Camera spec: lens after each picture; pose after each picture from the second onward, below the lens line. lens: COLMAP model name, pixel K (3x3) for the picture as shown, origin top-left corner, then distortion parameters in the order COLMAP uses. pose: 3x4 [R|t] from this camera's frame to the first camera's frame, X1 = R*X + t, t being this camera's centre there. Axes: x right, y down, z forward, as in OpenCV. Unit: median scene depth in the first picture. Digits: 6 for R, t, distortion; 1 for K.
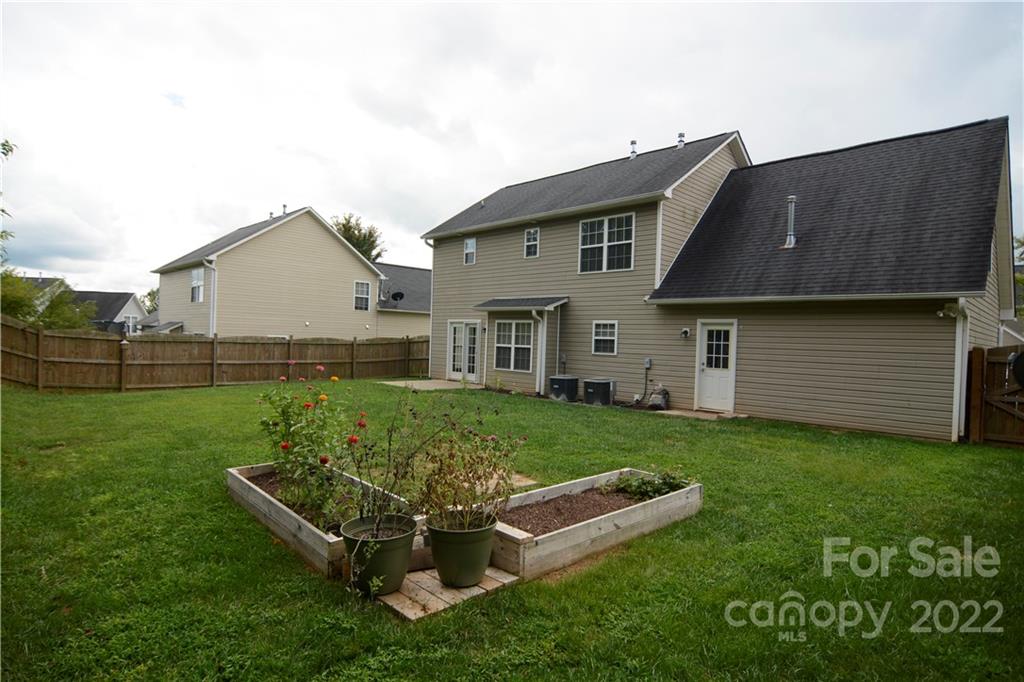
lens RADIAL K [[548.8, 0, 513.7], [0, 548.8, 340.0], [0, 0, 1]] dist [-0.002978, -0.000054]
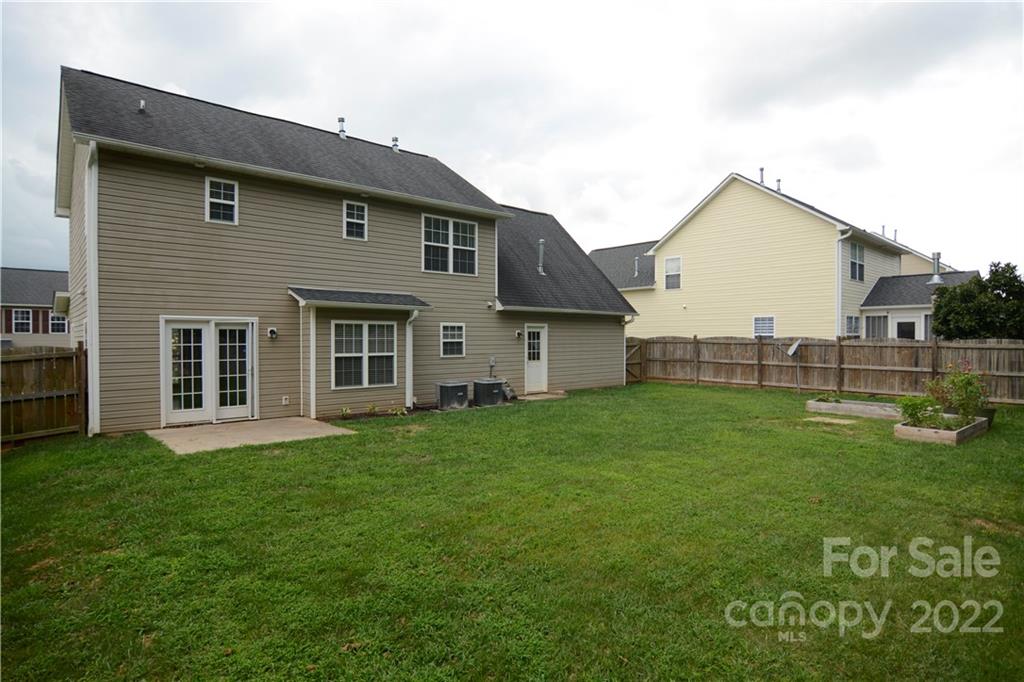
lens RADIAL K [[548.8, 0, 513.0], [0, 548.8, 341.3], [0, 0, 1]] dist [-0.002978, -0.000054]
pose [[0.085001, -0.035897, 0.995734, -0.806834], [0.008045, 0.999343, 0.035341, -0.035821], [-0.996348, 0.005007, 0.085234, 0.792121]]
